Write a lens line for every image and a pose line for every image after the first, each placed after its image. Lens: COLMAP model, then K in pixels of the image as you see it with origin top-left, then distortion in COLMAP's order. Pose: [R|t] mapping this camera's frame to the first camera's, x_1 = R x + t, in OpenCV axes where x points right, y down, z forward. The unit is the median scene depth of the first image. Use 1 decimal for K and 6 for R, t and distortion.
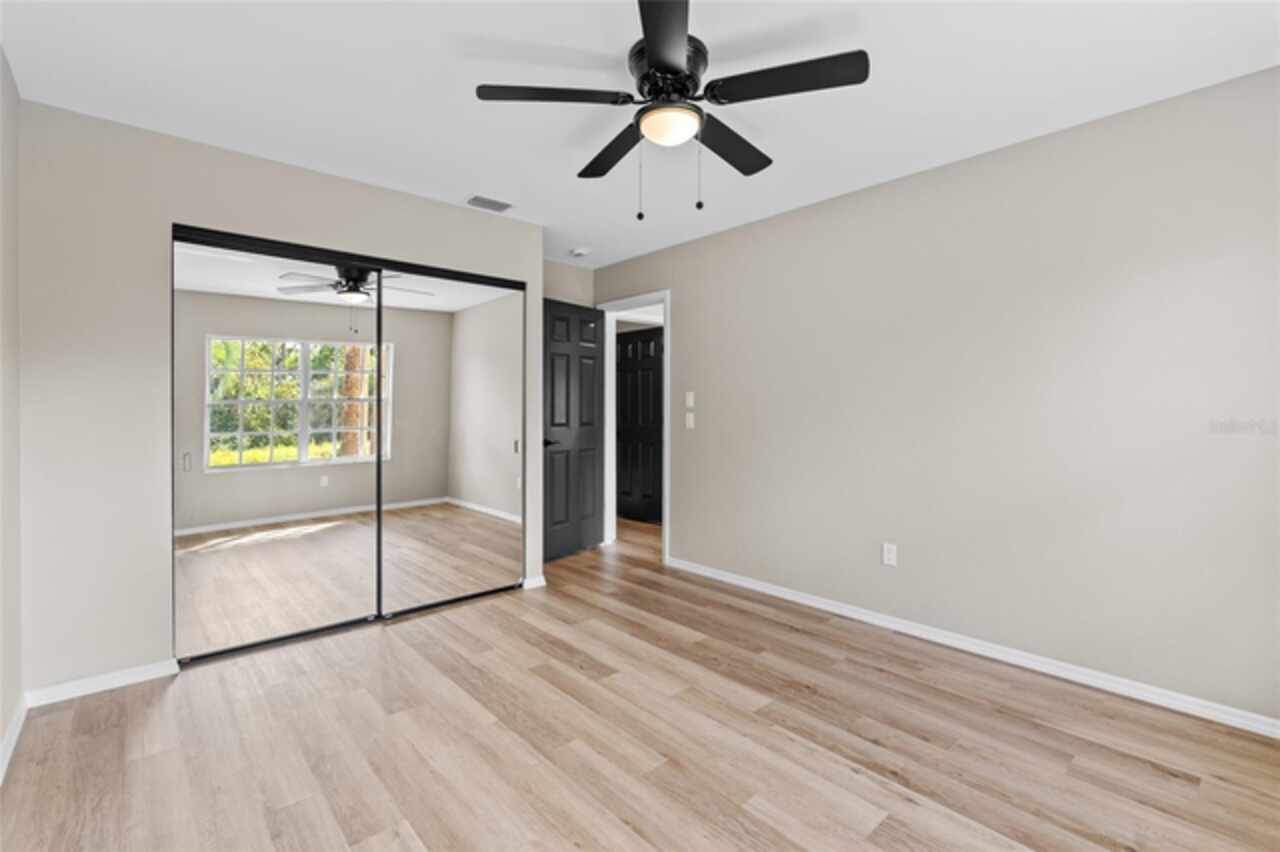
lens RADIAL K [[564.2, 0, 644.6], [0, 564.2, 423.9], [0, 0, 1]] dist [-0.002226, -0.000175]
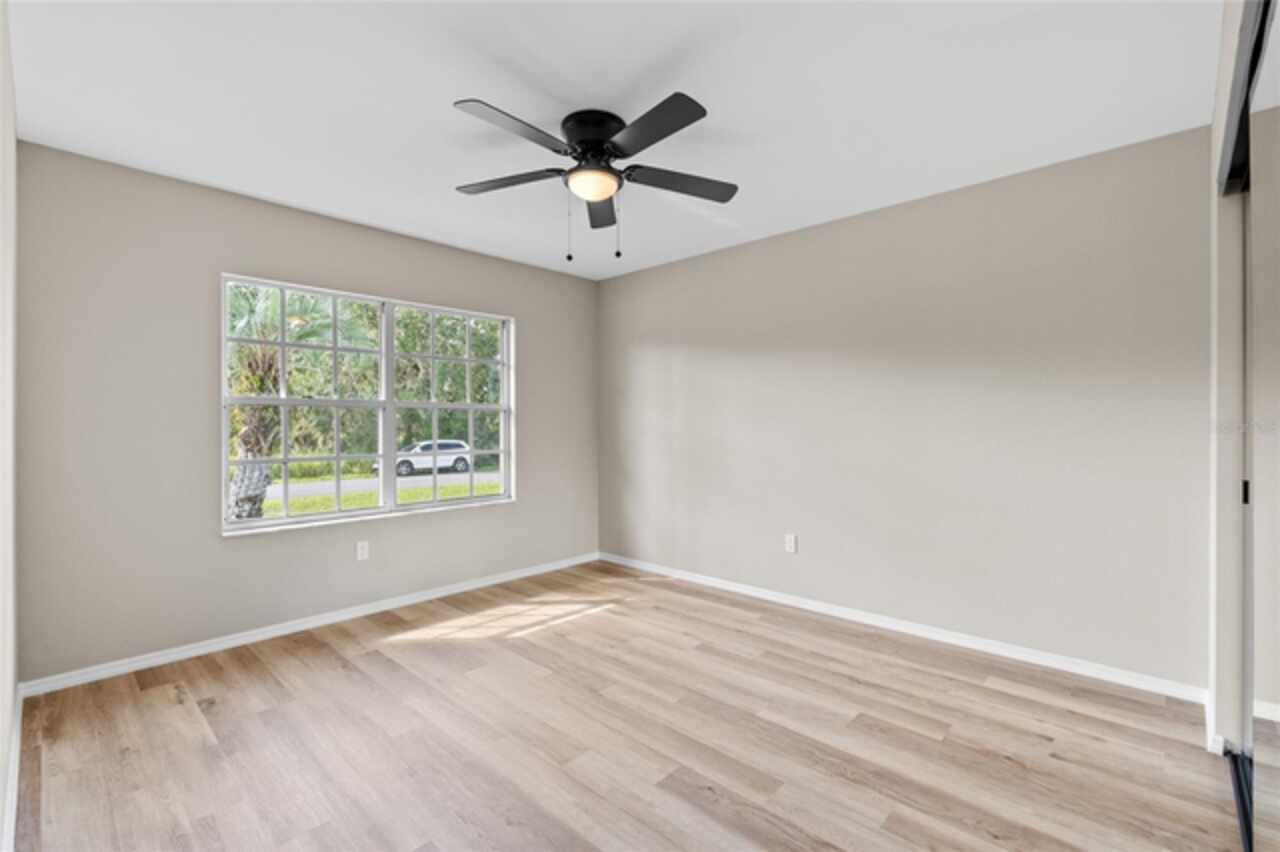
lens RADIAL K [[564.2, 0, 644.6], [0, 564.2, 423.9], [0, 0, 1]] dist [-0.002226, -0.000175]
pose [[-0.997222, 0.003756, -0.074398, 0.026369], [0.002321, 0.999810, 0.019371, -0.044431], [0.074457, 0.019145, -0.997040, 2.131621]]
